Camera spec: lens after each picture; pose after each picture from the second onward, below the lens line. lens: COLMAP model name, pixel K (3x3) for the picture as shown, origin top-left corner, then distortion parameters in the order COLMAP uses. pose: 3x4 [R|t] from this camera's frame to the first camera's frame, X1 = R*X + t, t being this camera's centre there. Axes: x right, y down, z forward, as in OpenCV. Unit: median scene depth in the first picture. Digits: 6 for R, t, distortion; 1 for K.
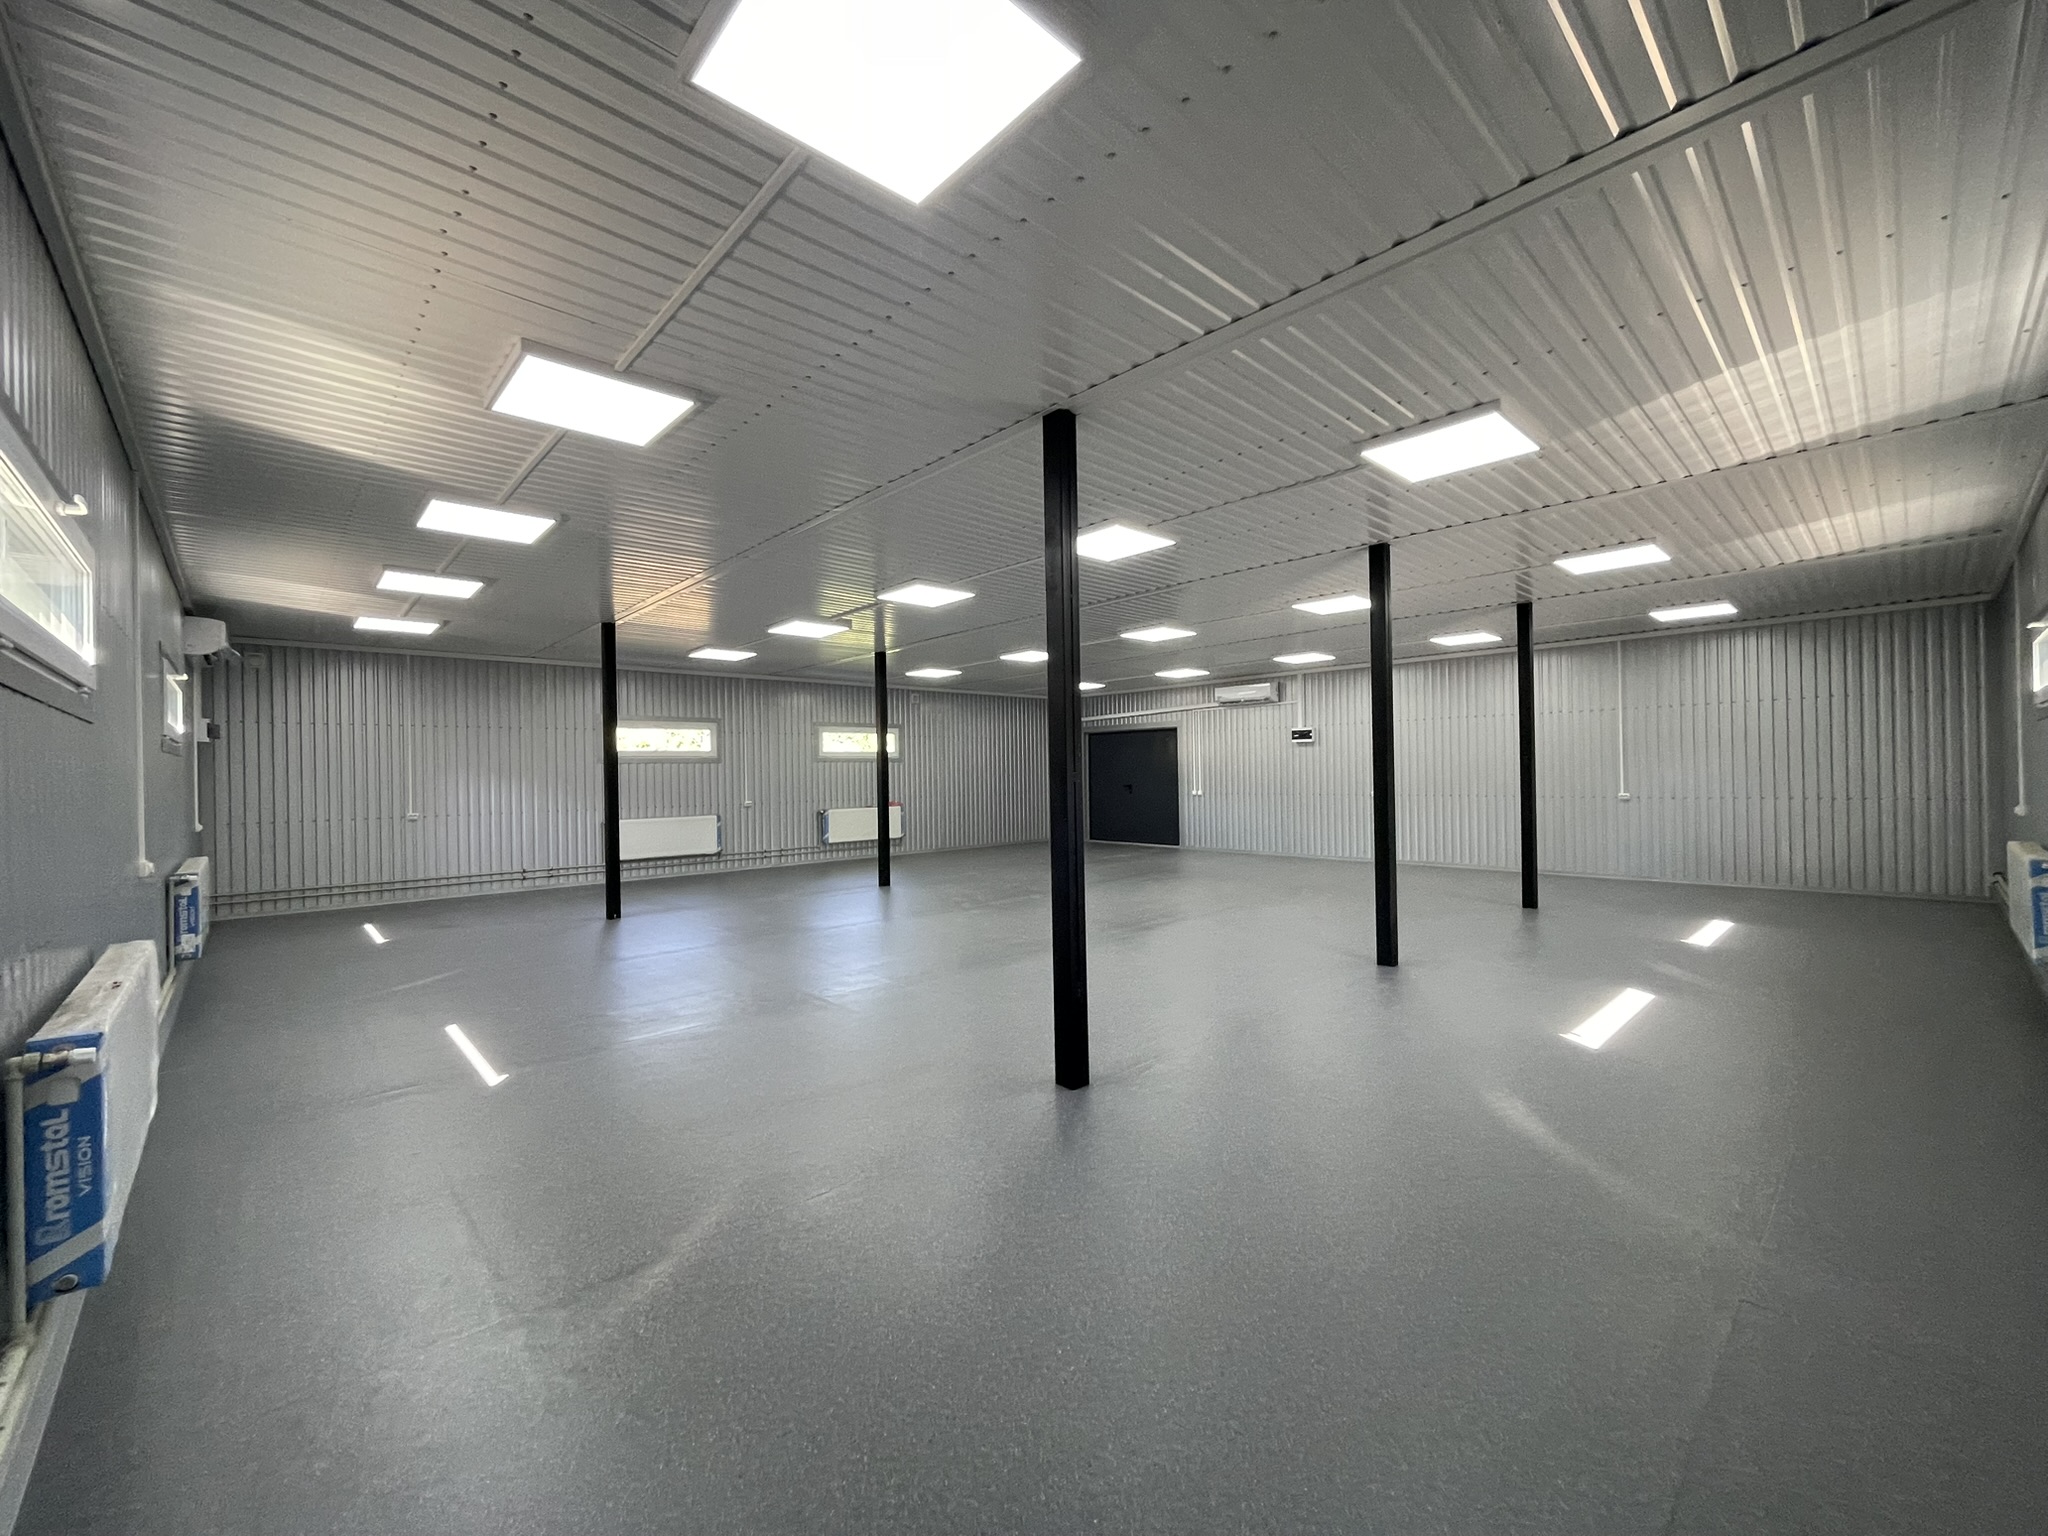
lens RADIAL K [[831.9, 0, 1029.2], [0, 831.9, 791.6], [0, 0, 1]] dist [0.006050, -0.000592]
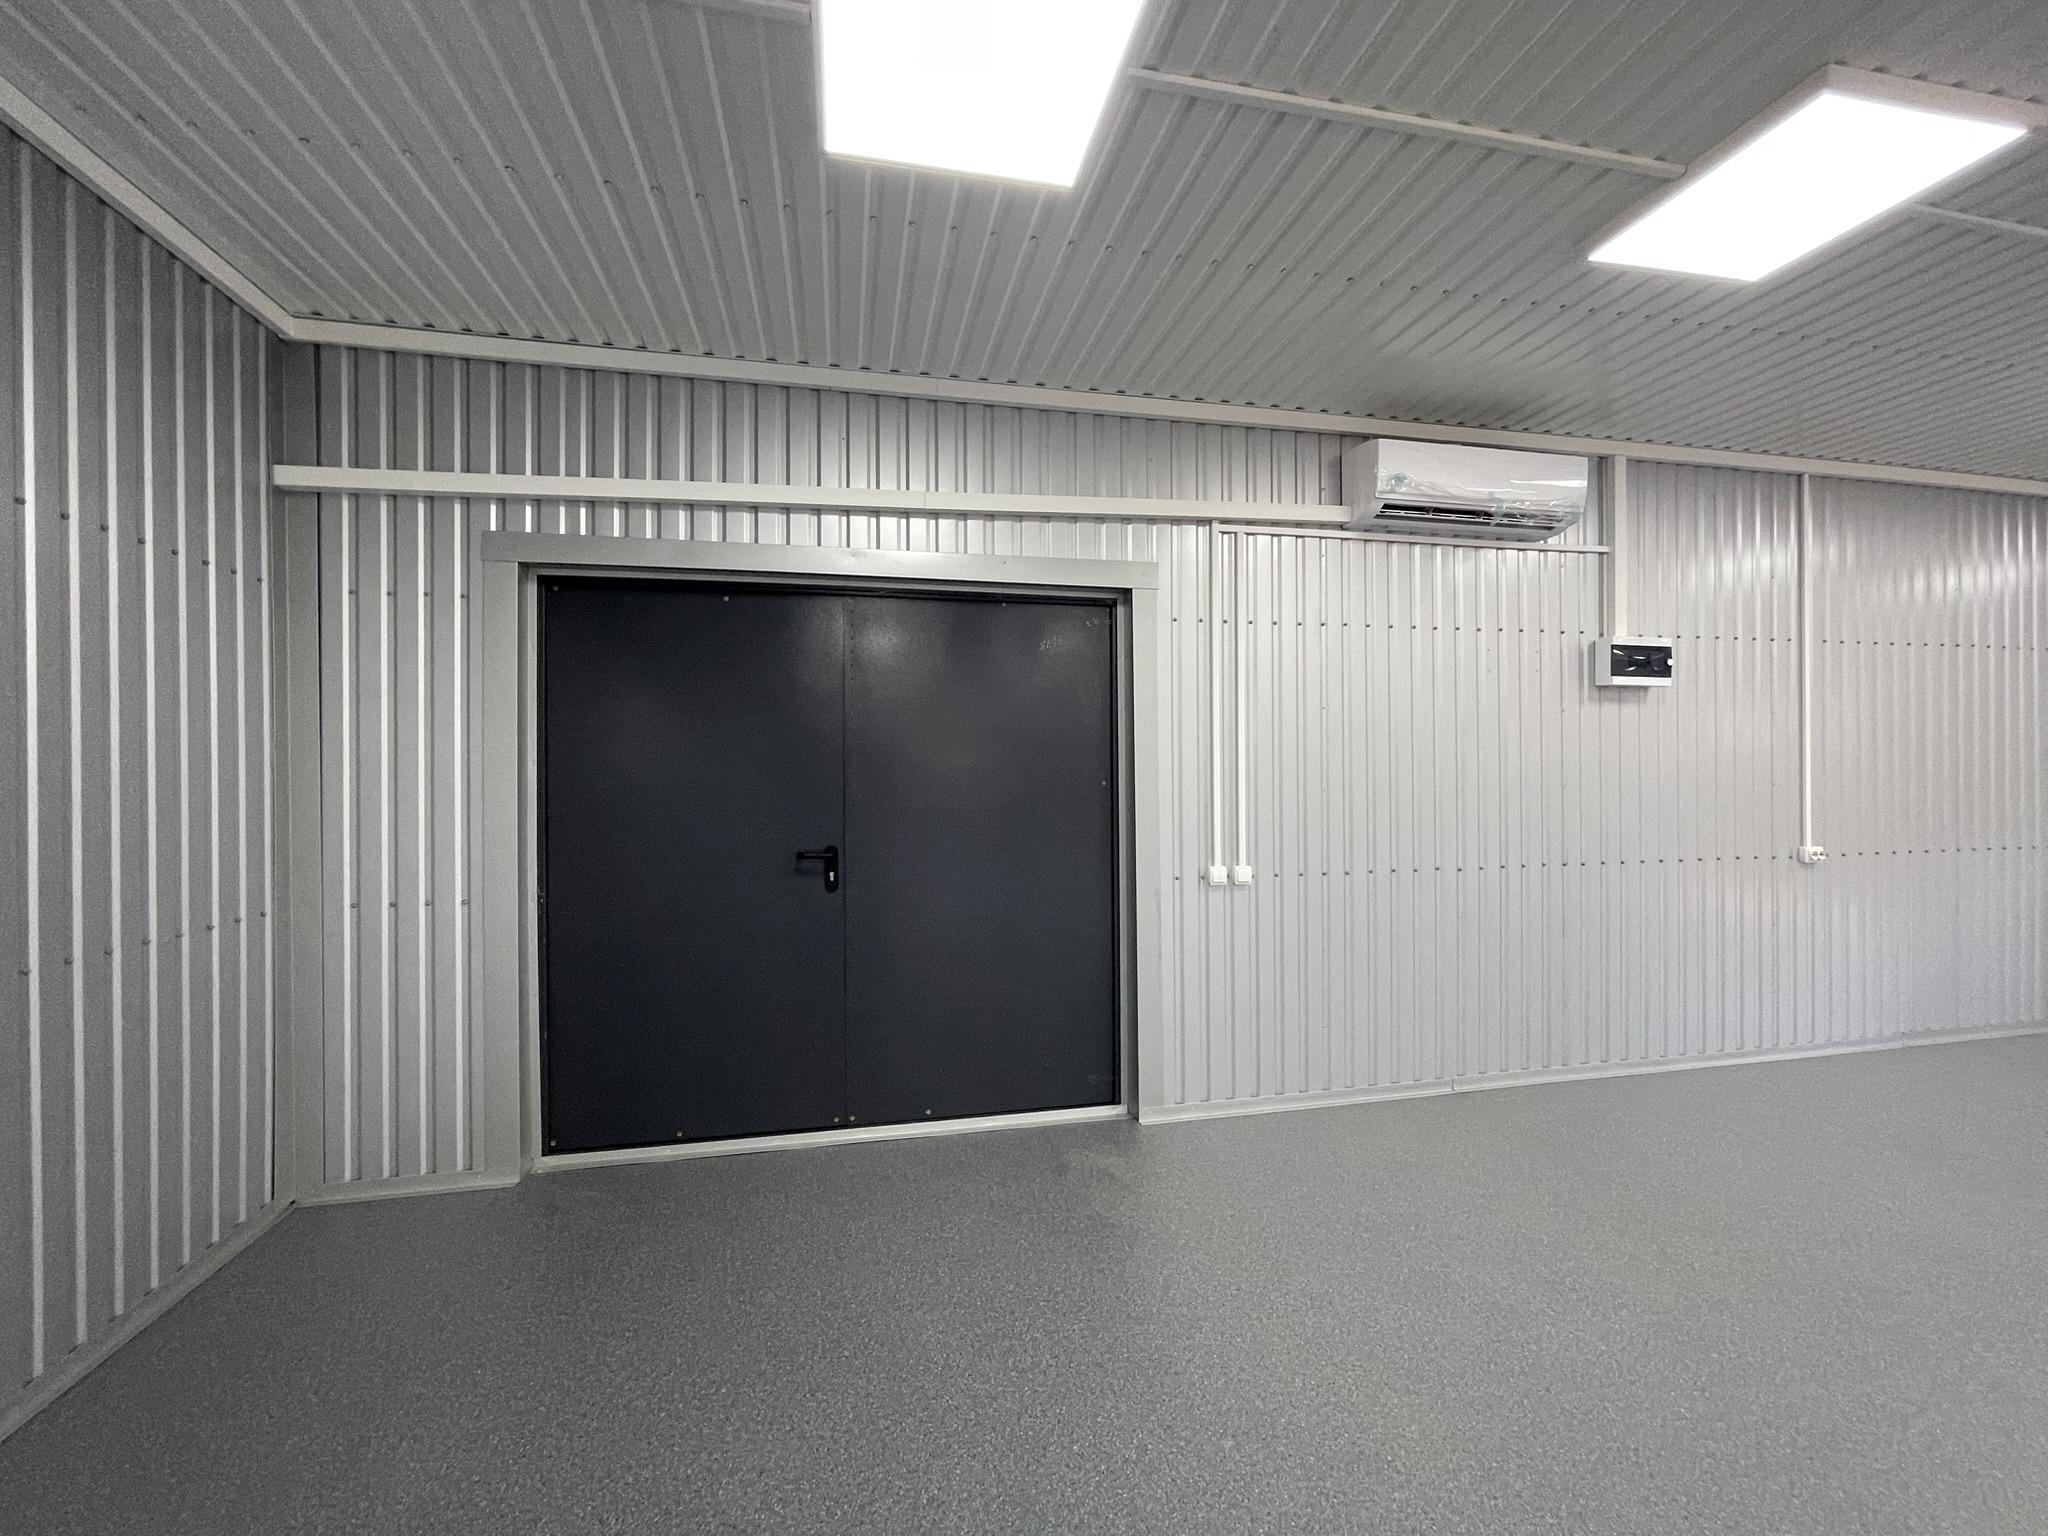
lens RADIAL K [[831.9, 0, 1024.0], [0, 831.9, 764.4], [0, 0, 1]] dist [0.006050, -0.000592]
pose [[0.537821, 0.003750, 0.843050, -0.029299], [0.009851, 0.999894, -0.010732, -0.028568], [-0.843001, 0.014077, 0.537727, 0.942267]]
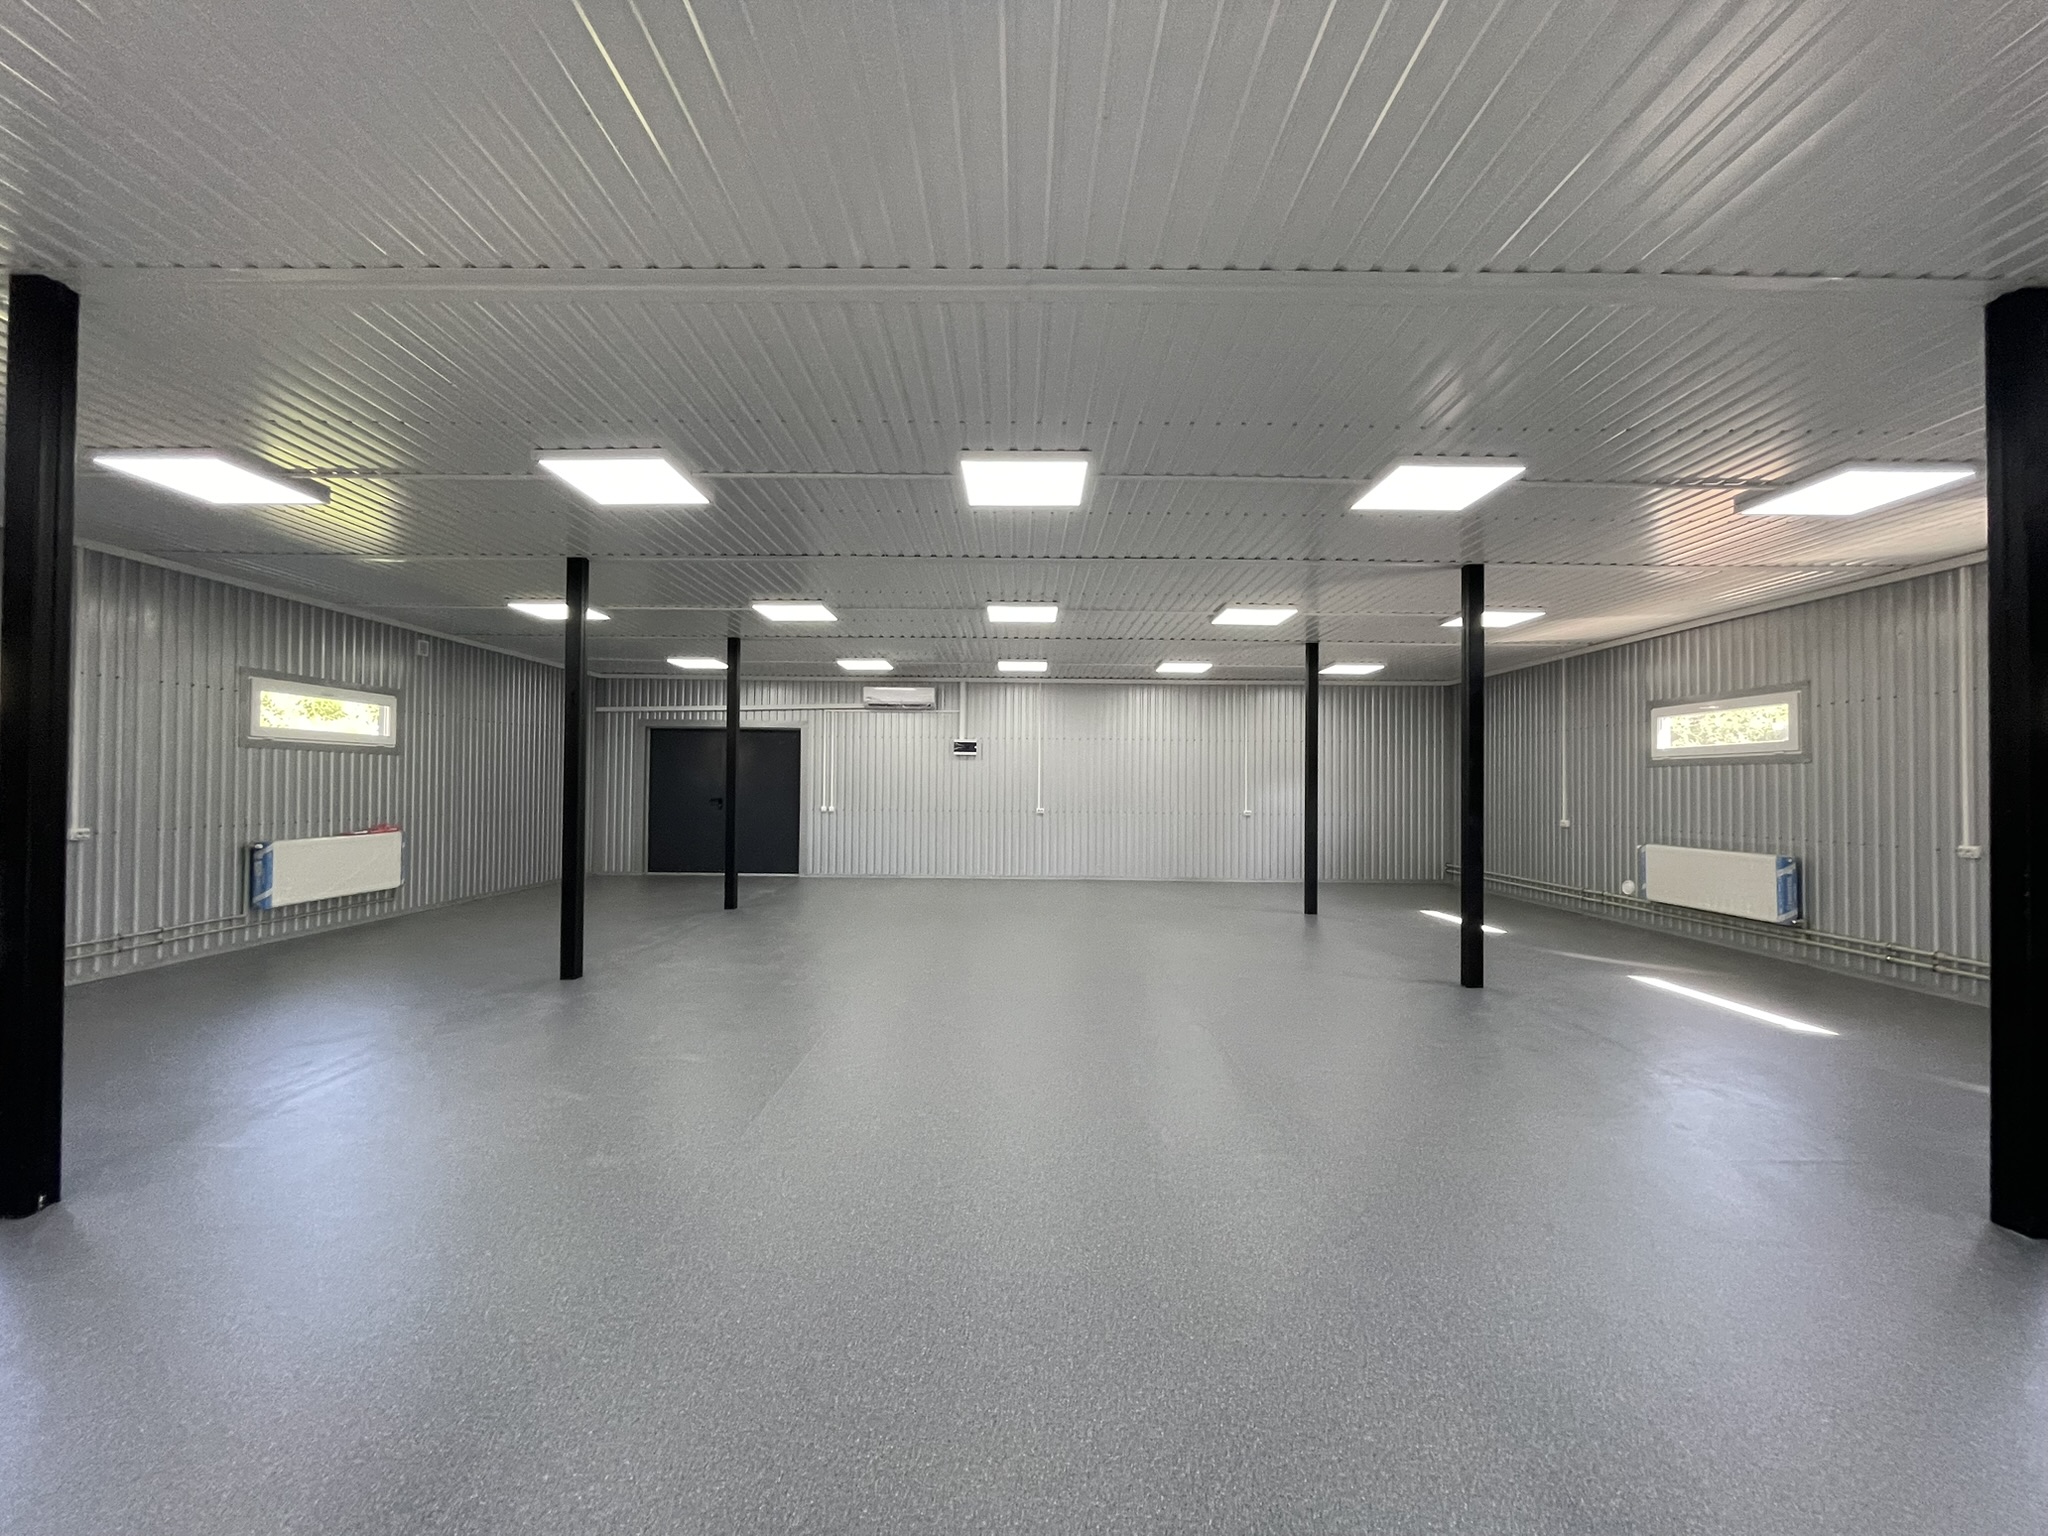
lens RADIAL K [[831.9, 0, 1011.0], [0, 831.9, 788.9], [0, 0, 1]] dist [0.006050, -0.000592]
pose [[0.688972, 0.018591, 0.724549, -0.281919], [-0.005138, 0.999771, -0.020767, -0.002360], [-0.724769, 0.010585, 0.688910, 0.299702]]
